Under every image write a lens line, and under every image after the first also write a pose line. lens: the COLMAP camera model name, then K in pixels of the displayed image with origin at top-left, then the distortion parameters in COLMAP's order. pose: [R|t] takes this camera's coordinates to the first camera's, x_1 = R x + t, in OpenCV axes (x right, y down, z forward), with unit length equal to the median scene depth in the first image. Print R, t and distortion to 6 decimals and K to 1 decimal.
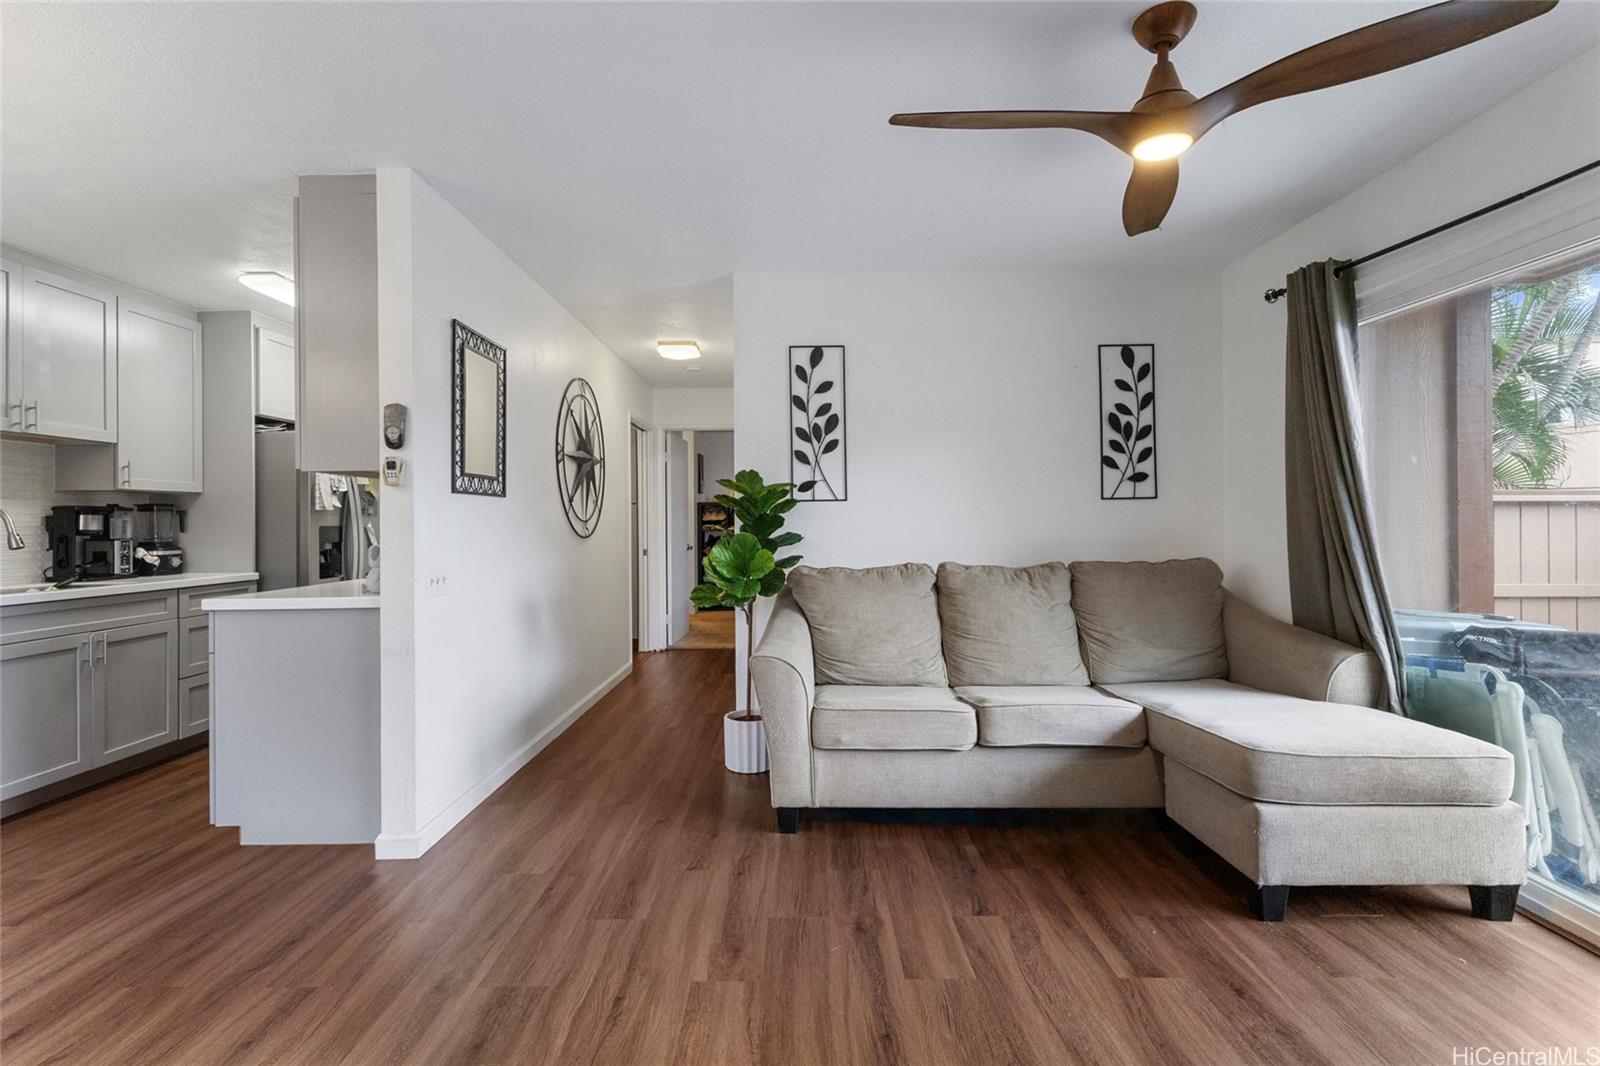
lens RADIAL K [[743.1, 0, 802.0], [0, 743.1, 521.8], [0, 0, 1]] dist [0.003090, 0.000991]
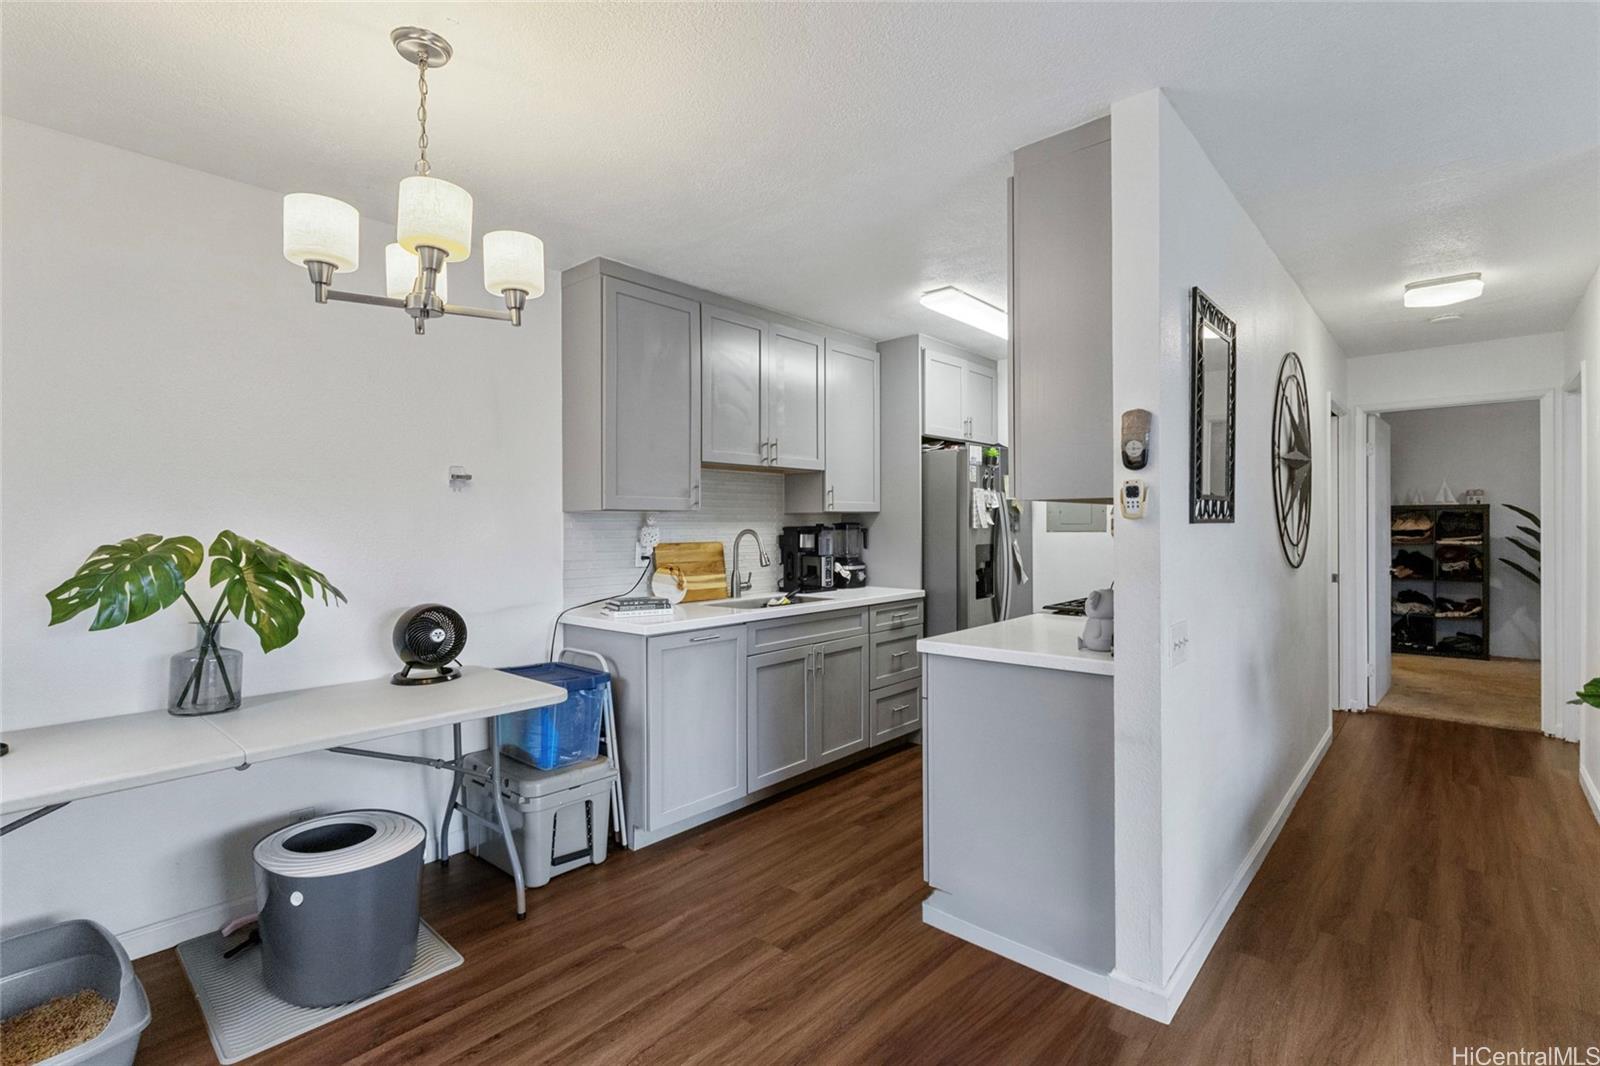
lens RADIAL K [[743.1, 0, 802.0], [0, 743.1, 521.8], [0, 0, 1]] dist [0.003090, 0.000991]
pose [[0.748899, 0.002642, -0.662679, -0.223016], [-0.000124, 0.999993, 0.003846, -0.035281], [0.662684, -0.002798, 0.748894, 0.155787]]
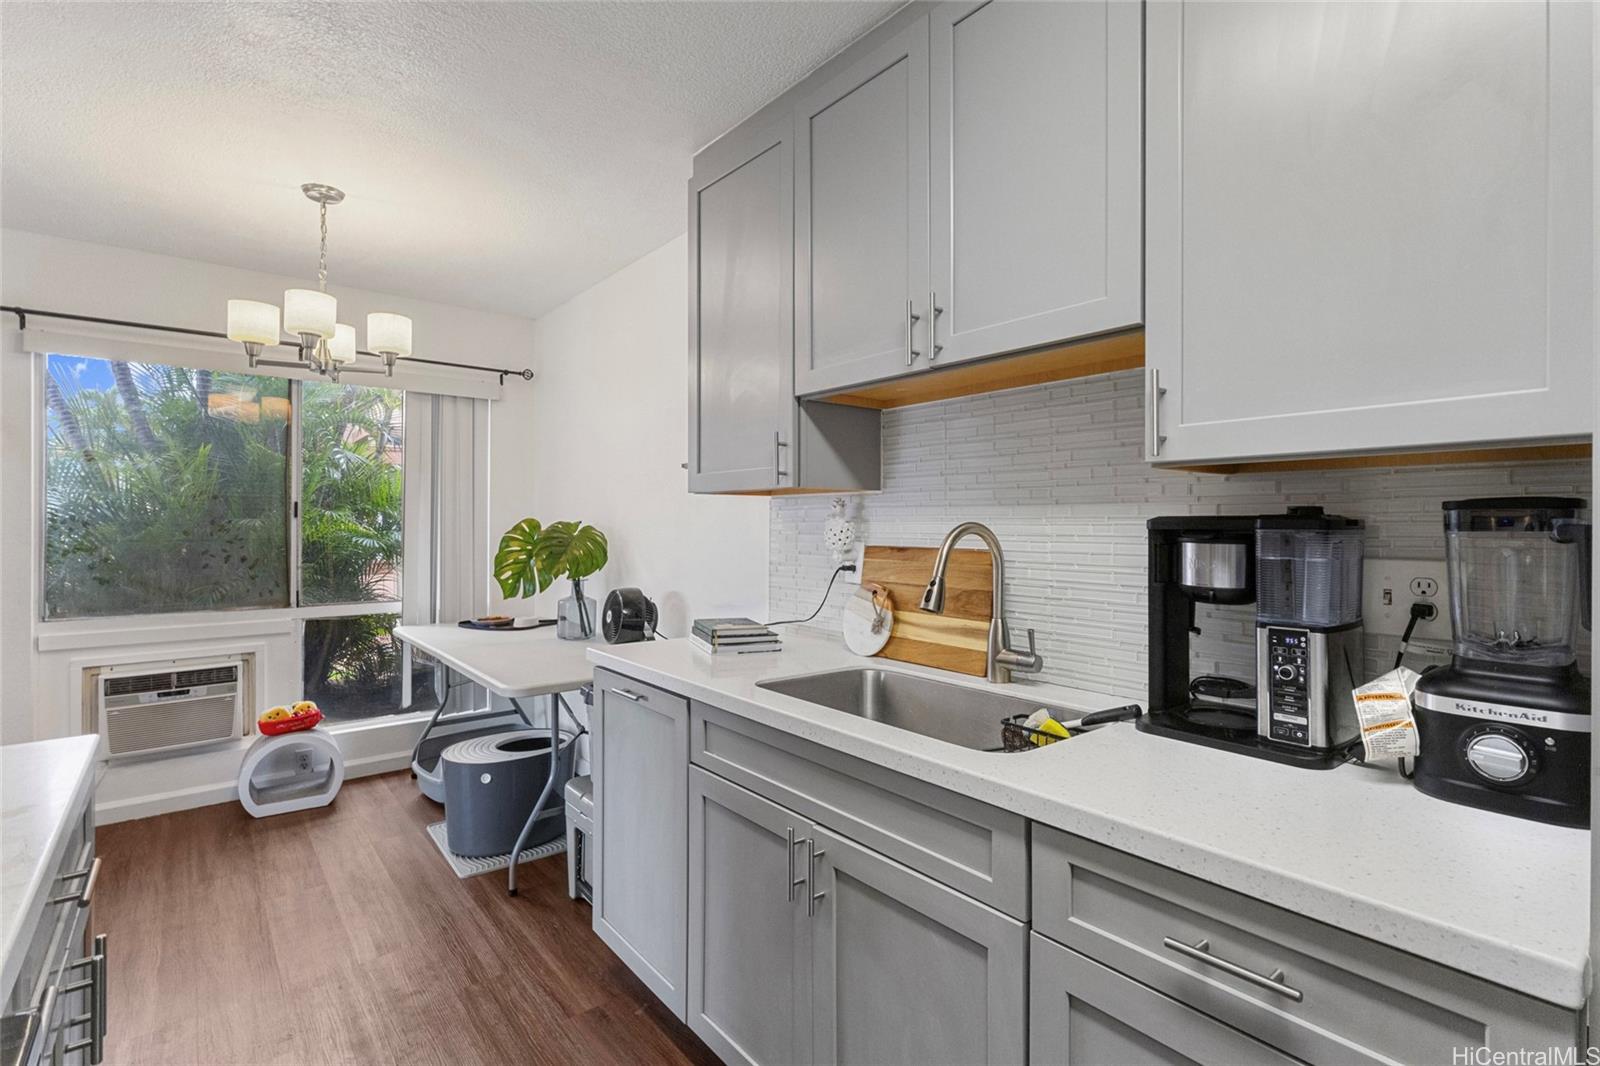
lens RADIAL K [[743.1, 0, 802.0], [0, 743.1, 521.8], [0, 0, 1]] dist [0.003090, 0.000991]
pose [[-0.771827, 0.002721, -0.635827, -0.640381], [0.003123, 0.999995, 0.000488, -0.020877], [0.635825, -0.001609, -0.771831, 1.238186]]
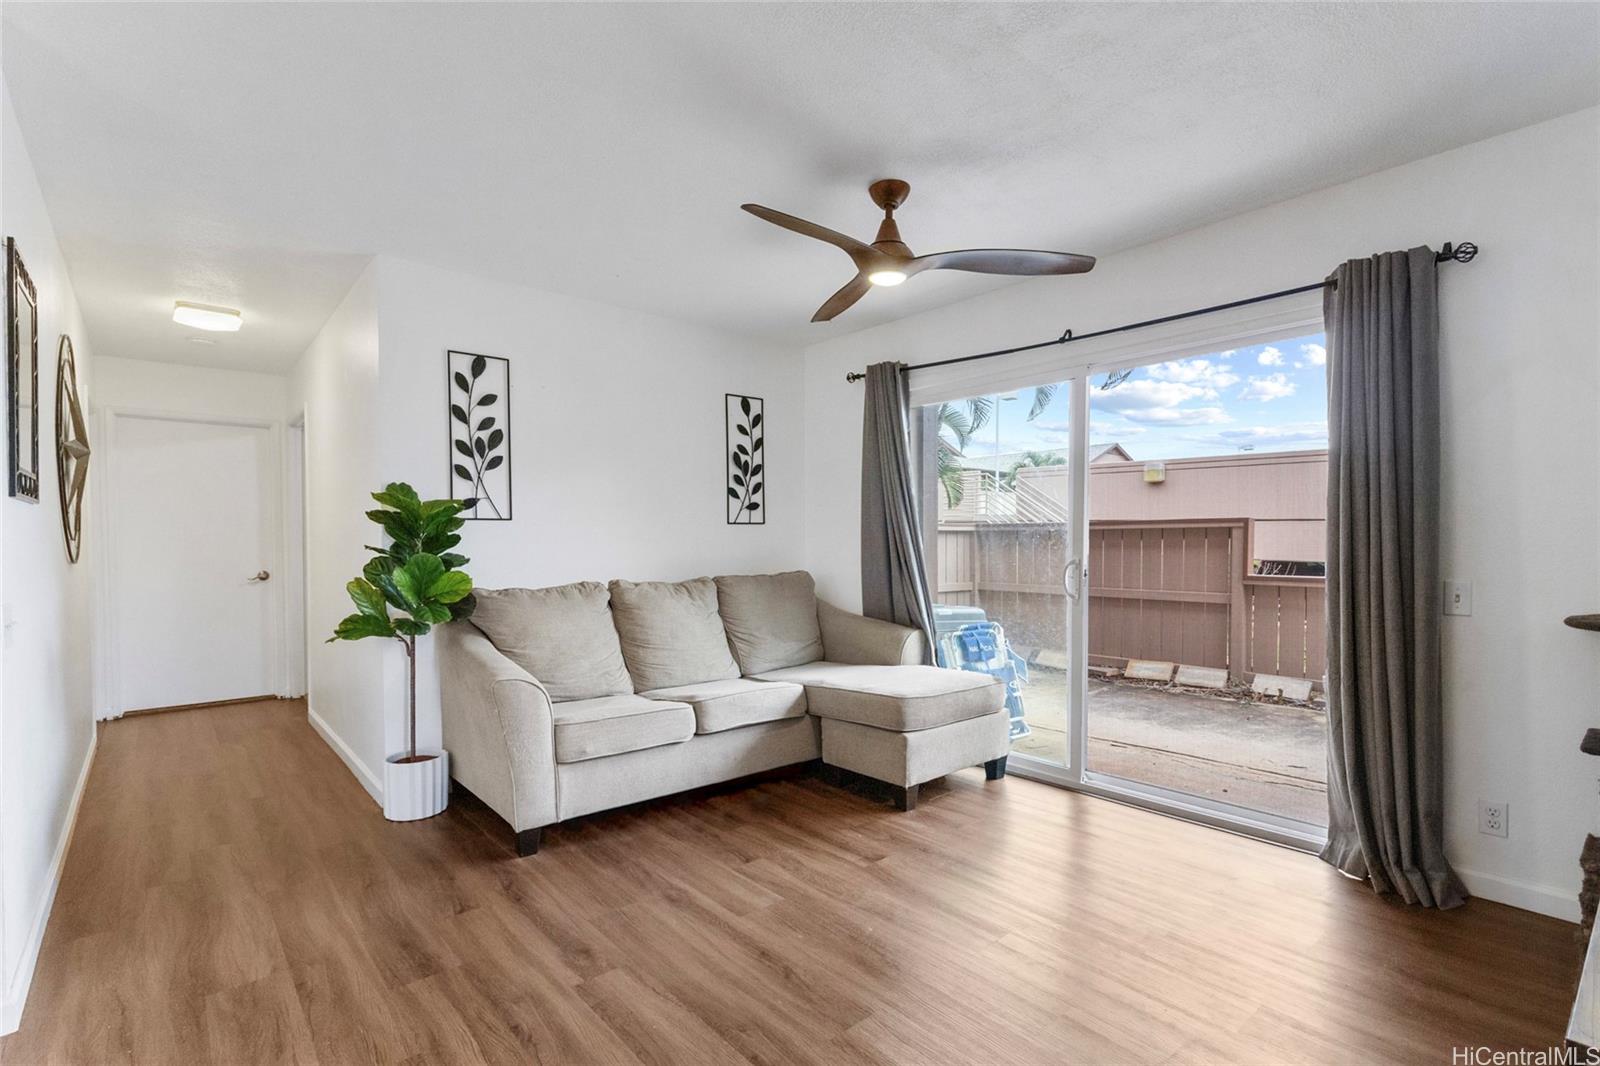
lens RADIAL K [[751.0, 0, 807.0], [0, 751.0, 559.0], [0, 0, 1]] dist [0.004671, 0.000857]
pose [[0.756757, -0.011509, 0.653595, -0.307924], [-0.002168, 0.999795, 0.020116, 0.001943], [-0.653693, -0.016640, 0.756577, 0.003755]]
